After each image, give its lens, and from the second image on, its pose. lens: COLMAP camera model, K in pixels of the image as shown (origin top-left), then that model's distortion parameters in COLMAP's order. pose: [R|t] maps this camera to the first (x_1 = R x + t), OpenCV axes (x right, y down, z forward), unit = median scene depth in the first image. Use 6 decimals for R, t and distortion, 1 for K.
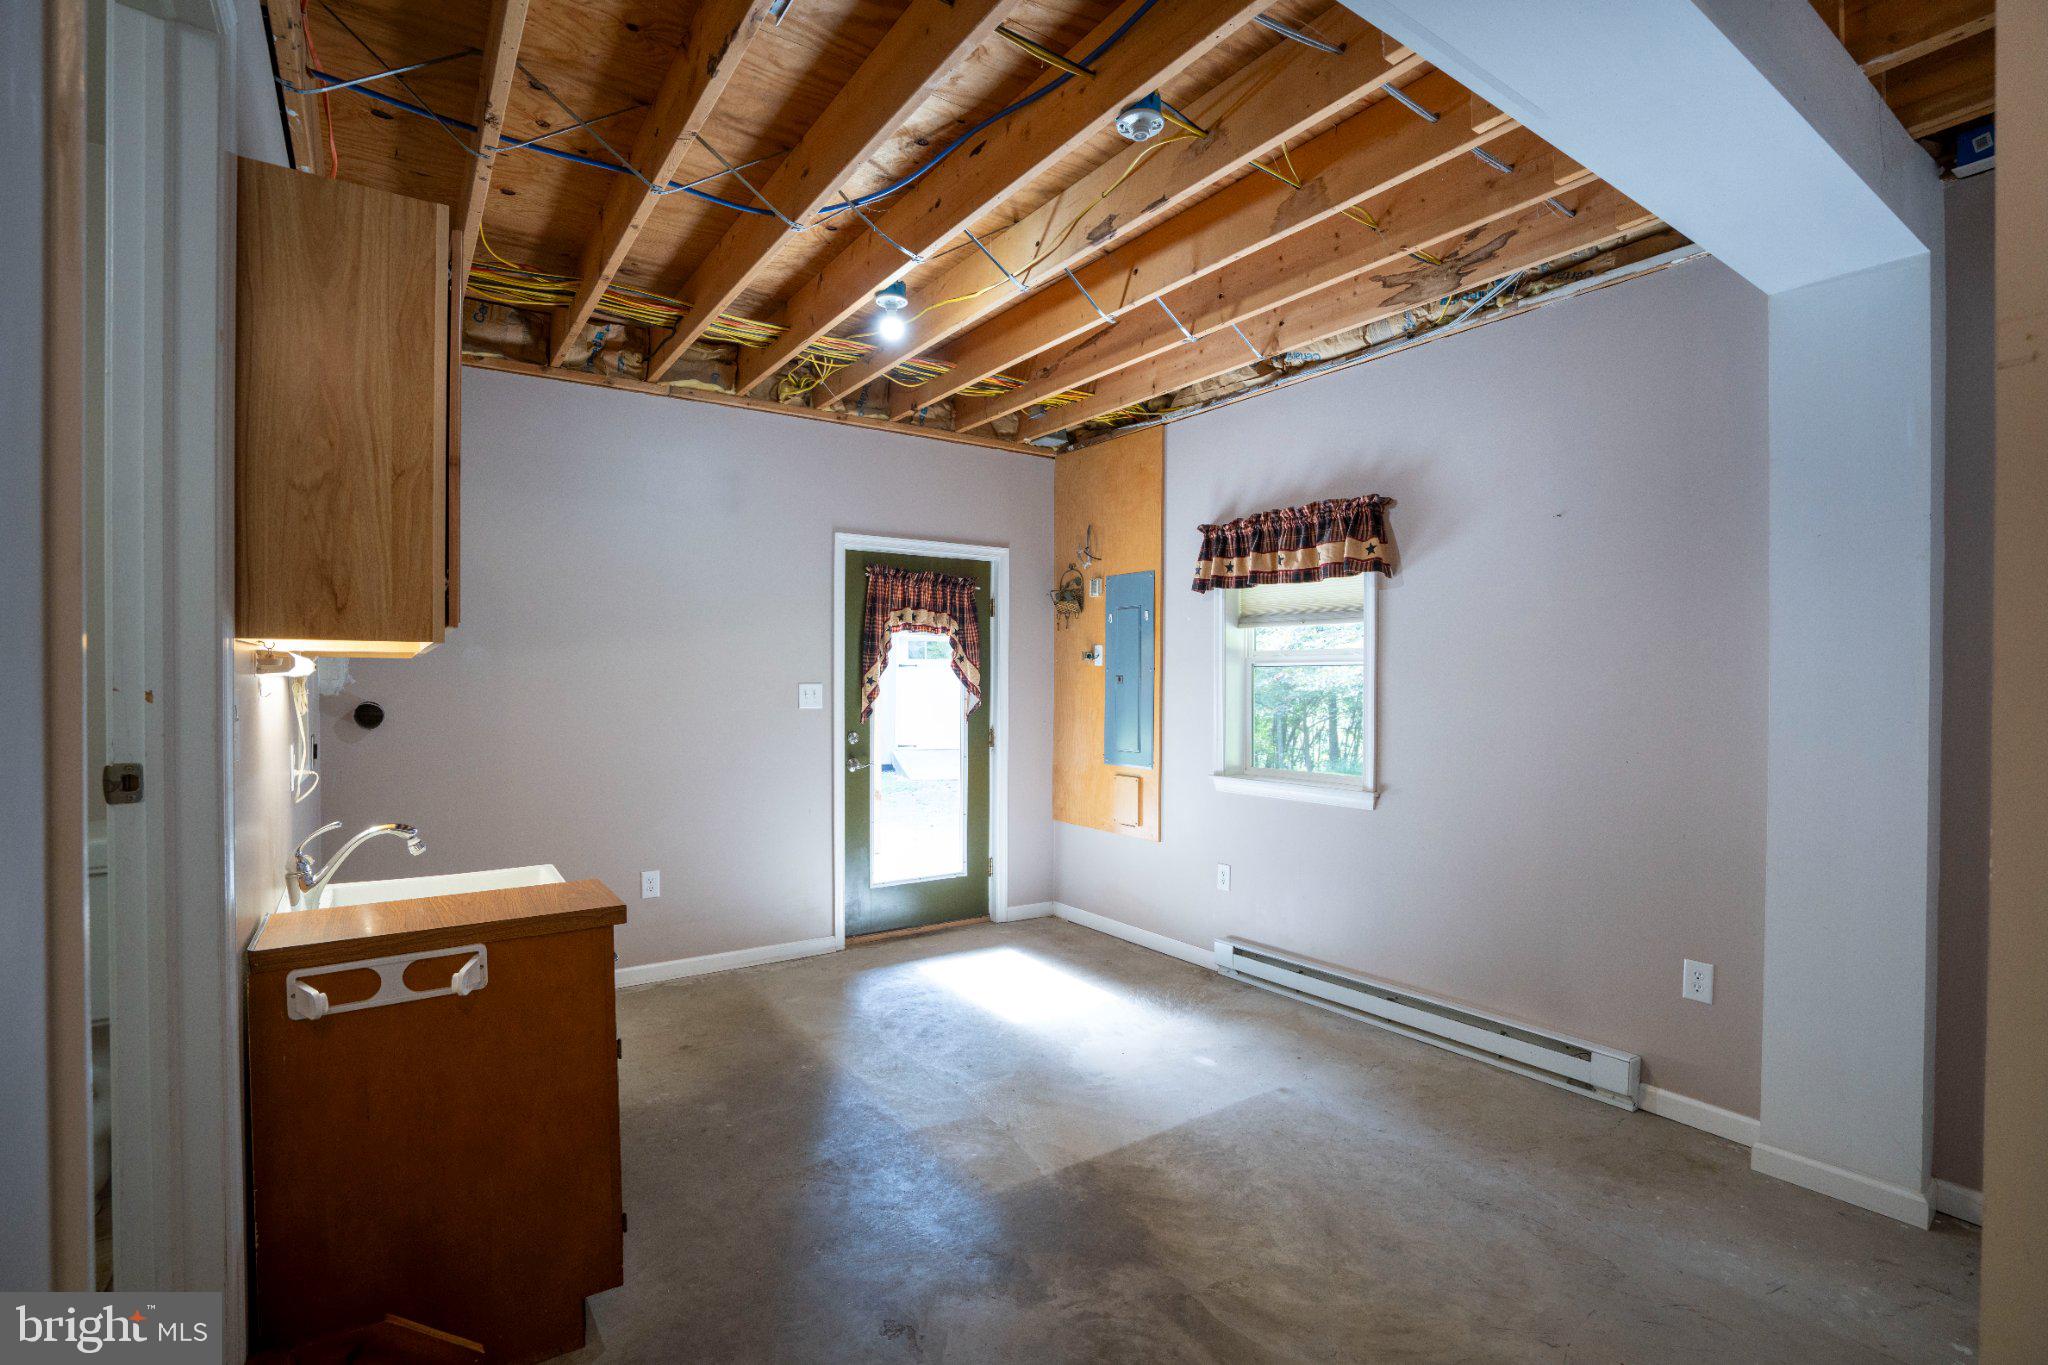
lens RADIAL K [[942.7, 0, 1020.4], [0, 942.7, 685.4], [0, 0, 1]] dist [-0.063667, 0.027298]
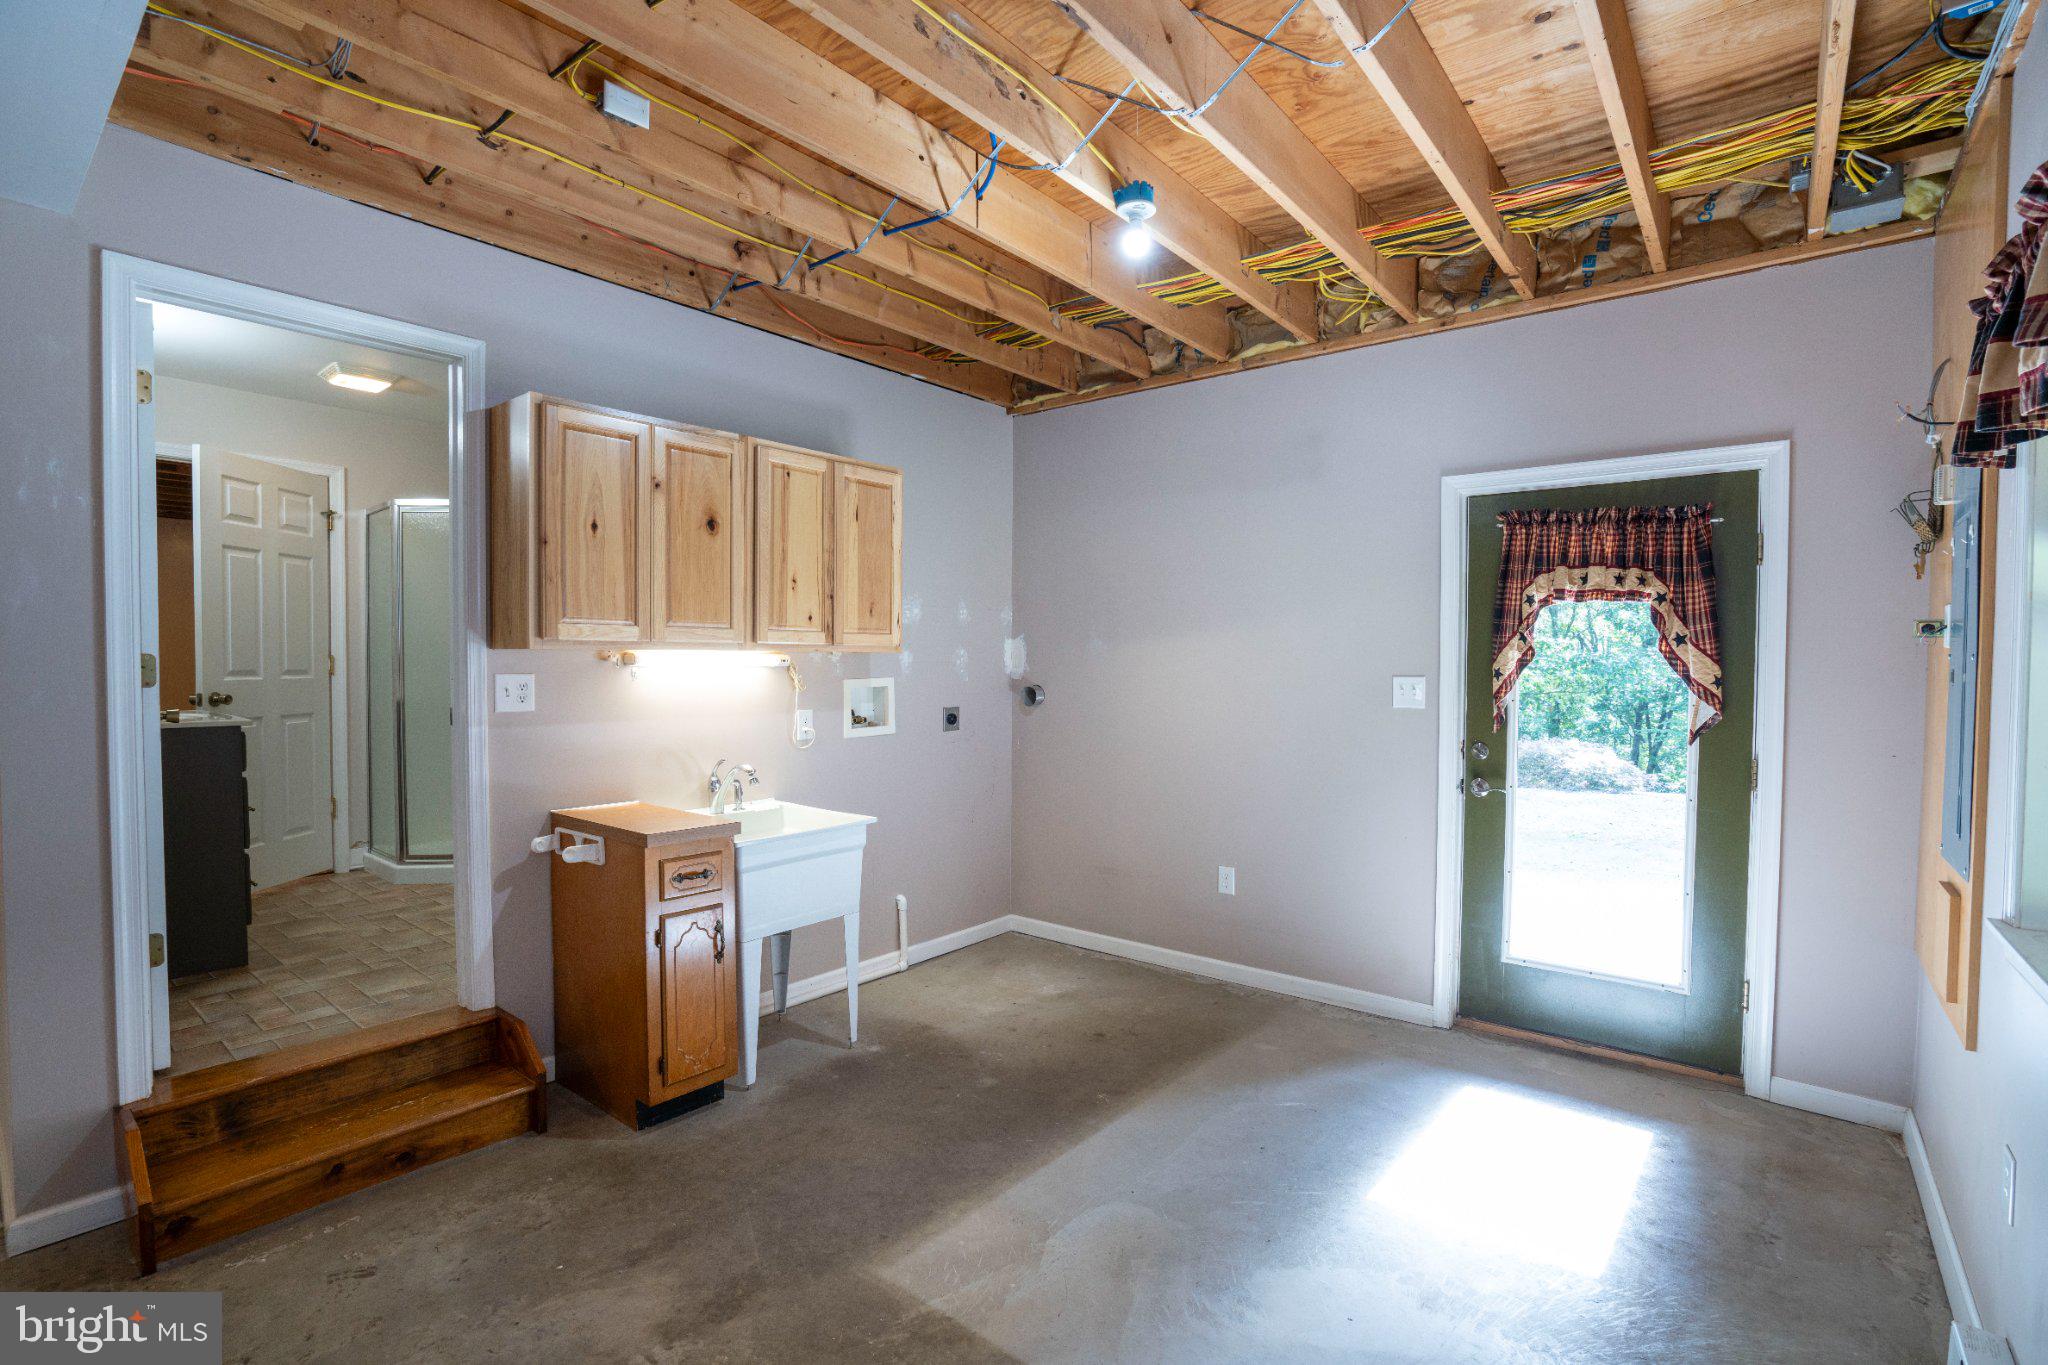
lens RADIAL K [[942.7, 0, 1020.4], [0, 942.7, 685.4], [0, 0, 1]] dist [-0.063667, 0.027298]
pose [[0.284109, 0.024711, -0.958473, 0.398992], [-0.010231, 0.999689, 0.022741, -0.008166], [0.958737, 0.003345, 0.284273, 0.431914]]
